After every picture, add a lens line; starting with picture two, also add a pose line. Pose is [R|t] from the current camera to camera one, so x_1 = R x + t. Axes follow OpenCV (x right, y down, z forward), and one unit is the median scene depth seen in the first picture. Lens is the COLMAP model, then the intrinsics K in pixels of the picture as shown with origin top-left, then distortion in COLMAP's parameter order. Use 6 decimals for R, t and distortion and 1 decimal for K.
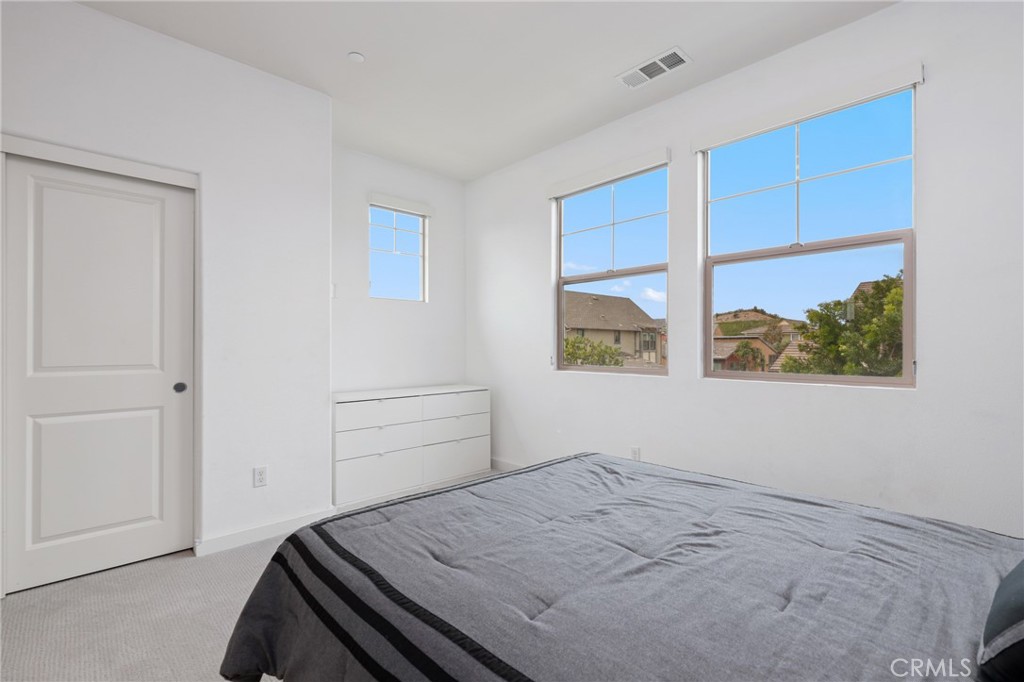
lens RADIAL K [[464.8, 0, 516.0], [0, 464.8, 340.1], [0, 0, 1]] dist [-0.001484, 0.000428]
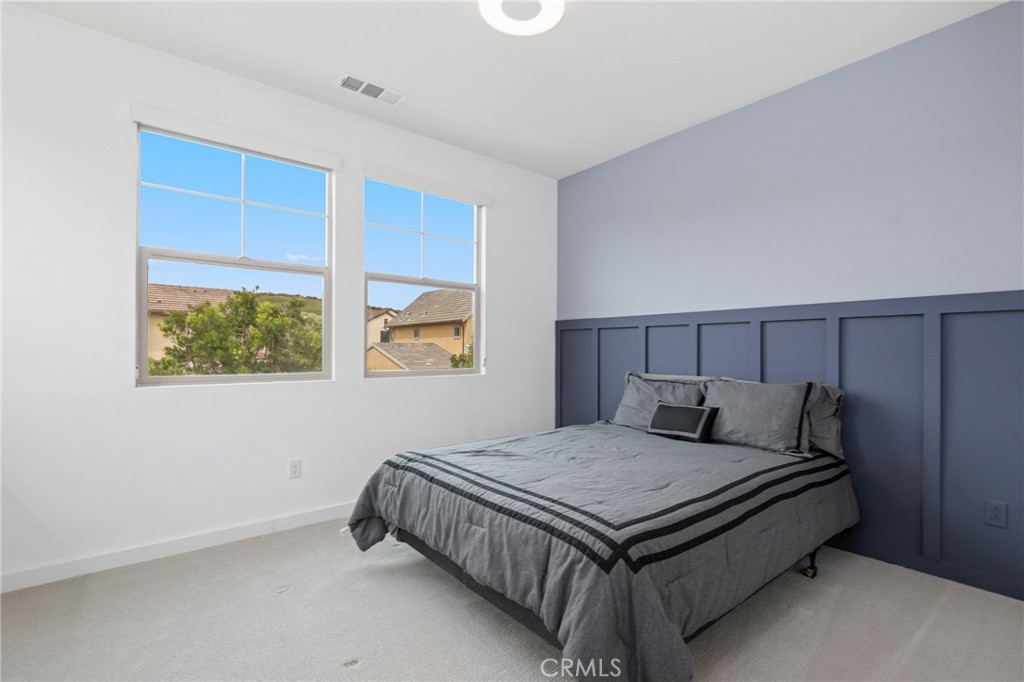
lens RADIAL K [[464.8, 0, 515.6], [0, 464.8, 347.3], [0, 0, 1]] dist [-0.001484, 0.000428]
pose [[0.082305, 0.000077, 0.996607, -1.635775], [-0.011489, 0.999934, 0.000872, 0.001234], [-0.996541, -0.011522, 0.082301, 1.263545]]
